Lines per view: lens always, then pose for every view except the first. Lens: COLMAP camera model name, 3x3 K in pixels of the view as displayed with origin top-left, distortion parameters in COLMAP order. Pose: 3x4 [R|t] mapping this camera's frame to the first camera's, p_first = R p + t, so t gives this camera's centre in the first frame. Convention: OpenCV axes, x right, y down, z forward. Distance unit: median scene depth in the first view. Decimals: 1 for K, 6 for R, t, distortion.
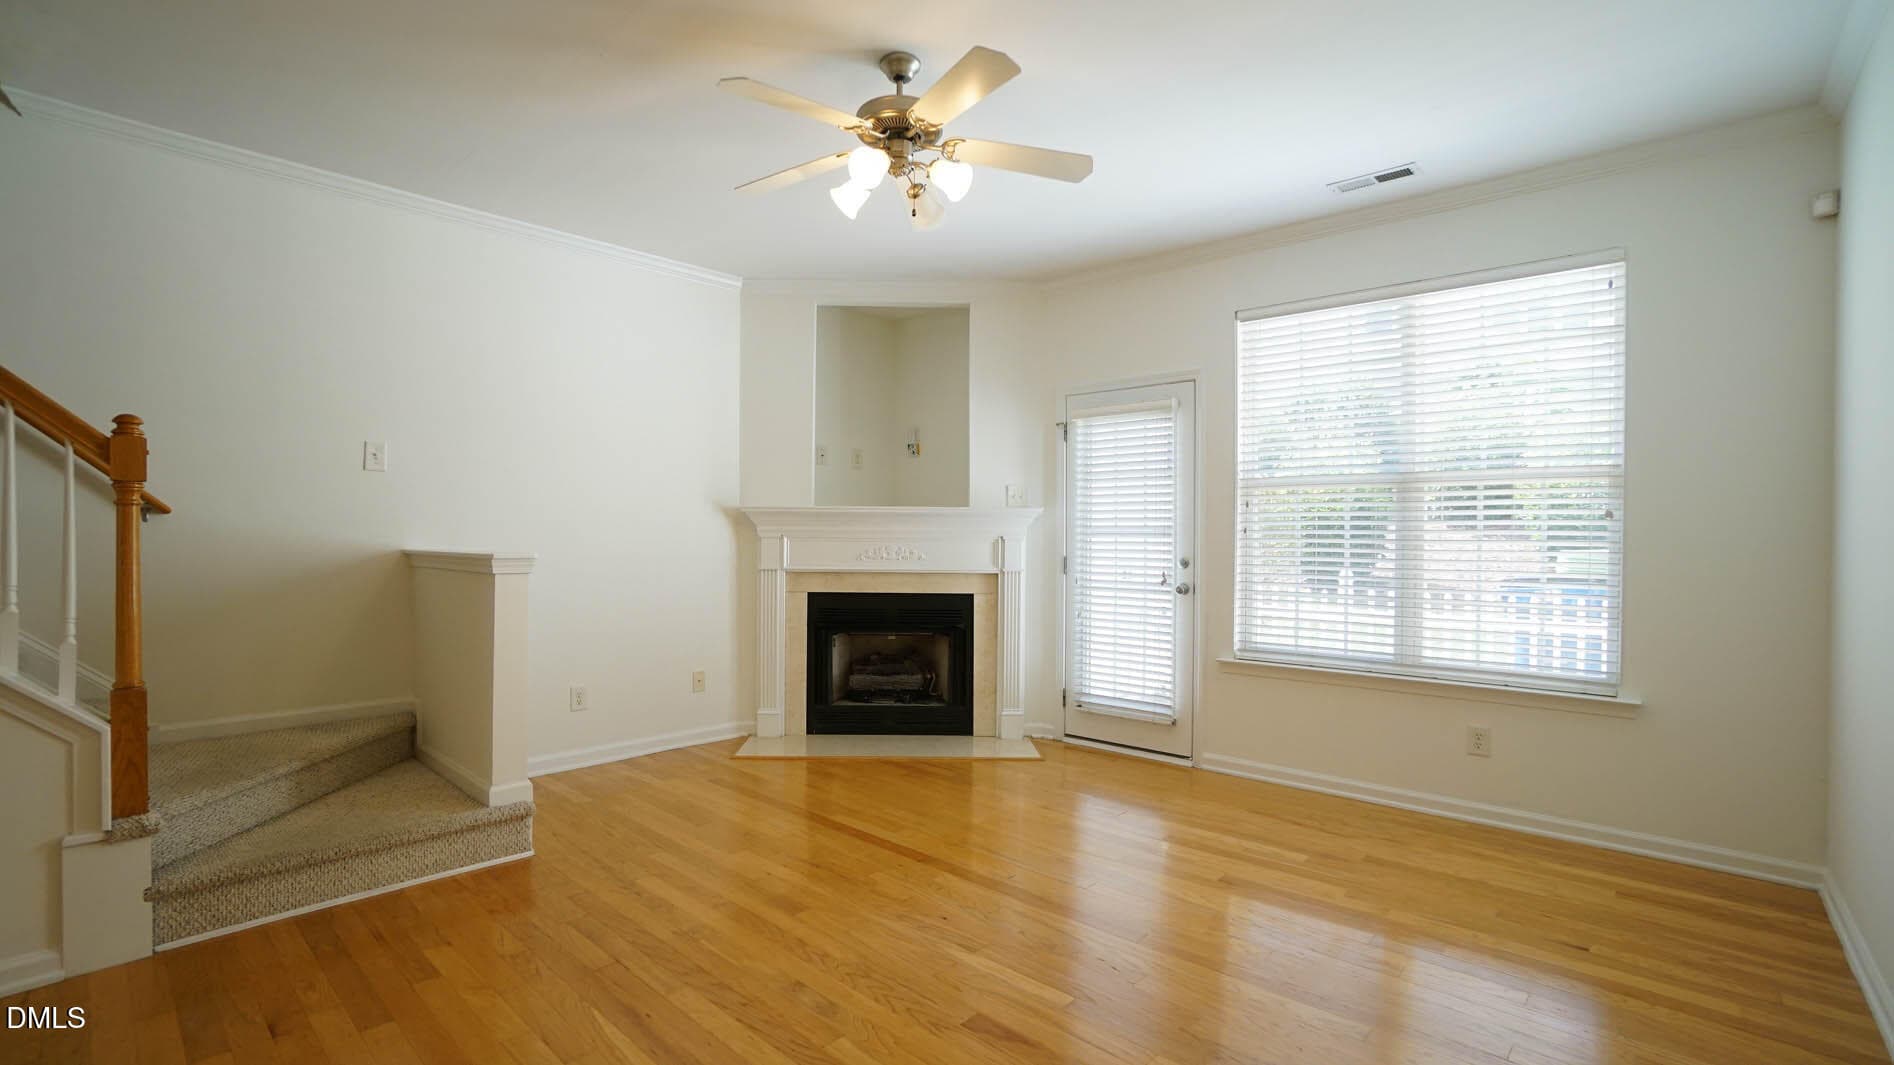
lens RADIAL K [[837.8, 0, 929.4], [0, 837.8, 536.3], [0, 0, 1]] dist [-0.066335, 0.025783]
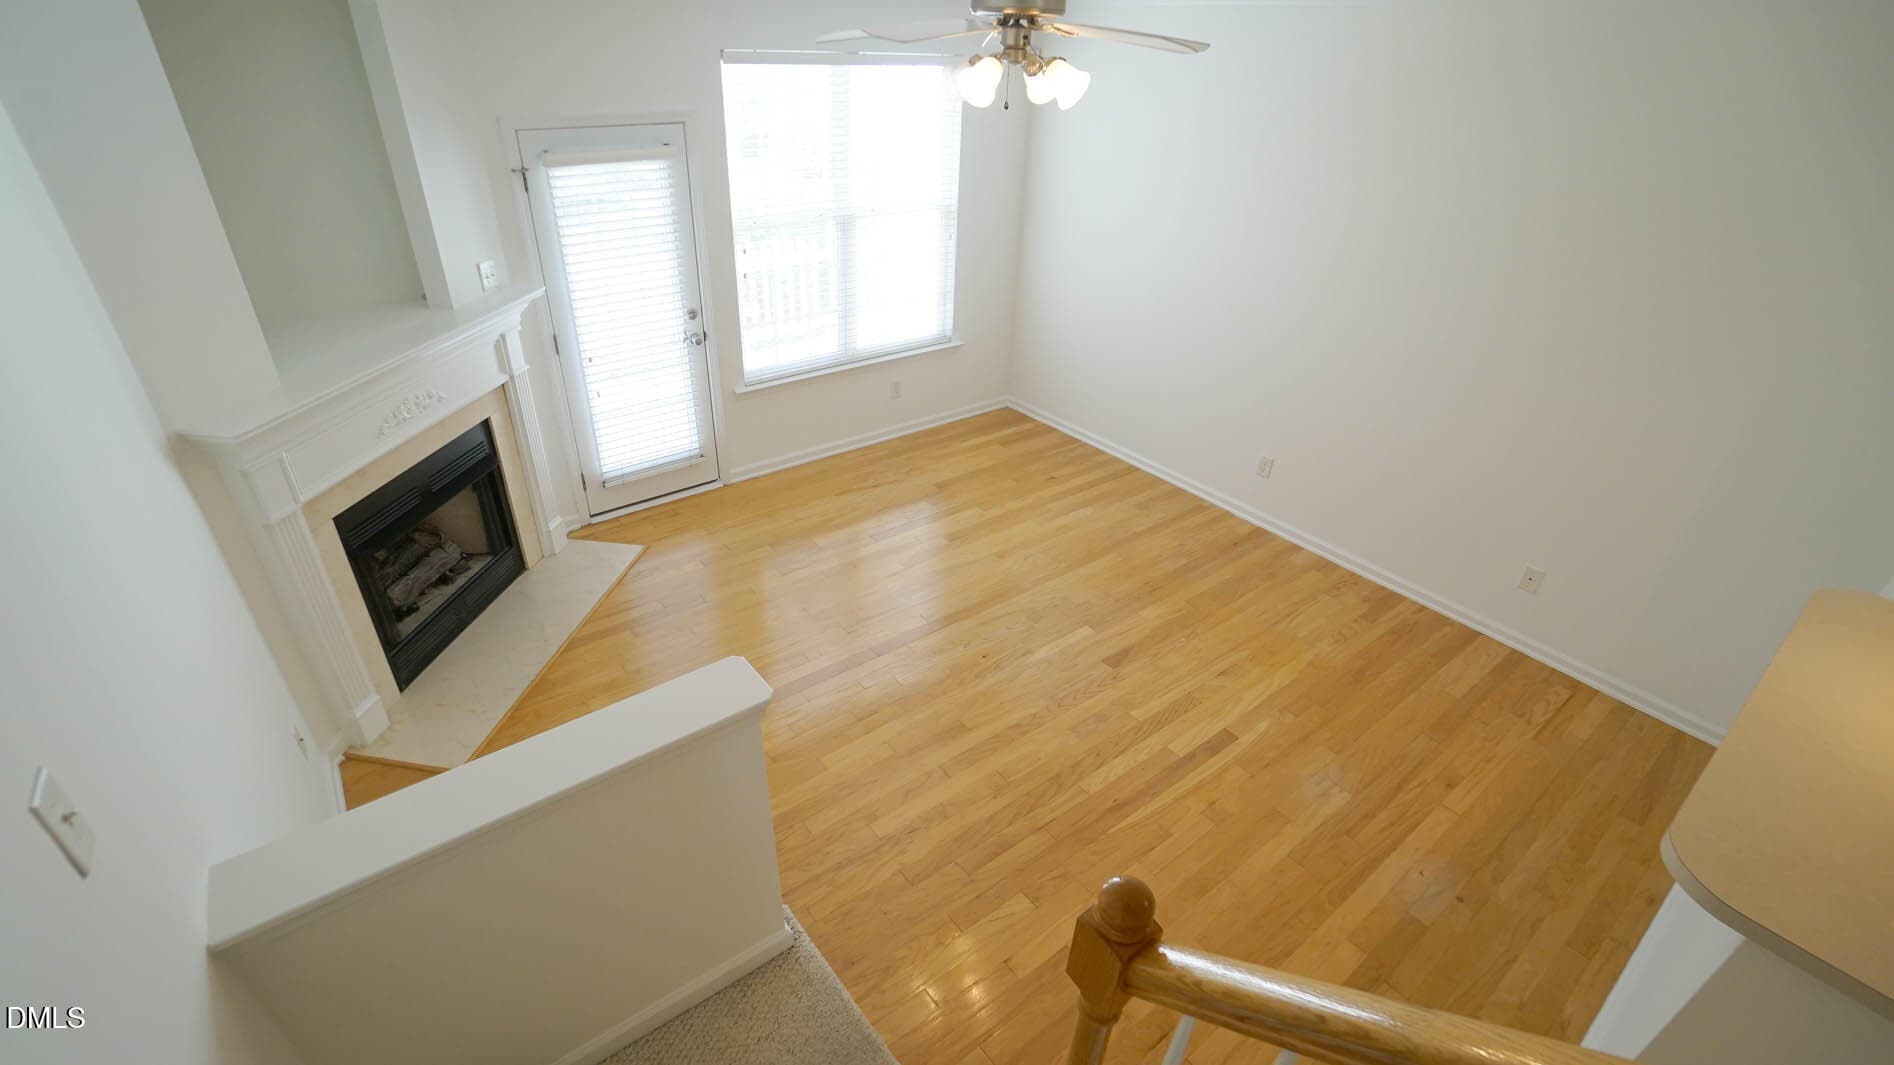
lens RADIAL K [[837.8, 0, 929.4], [0, 837.8, 536.3], [0, 0, 1]] dist [-0.066335, 0.025783]
pose [[0.165319, -0.506295, 0.846366, -0.675679], [-0.025556, 0.855687, 0.516863, -0.279660], [-0.985909, -0.107077, 0.128522, 0.562143]]
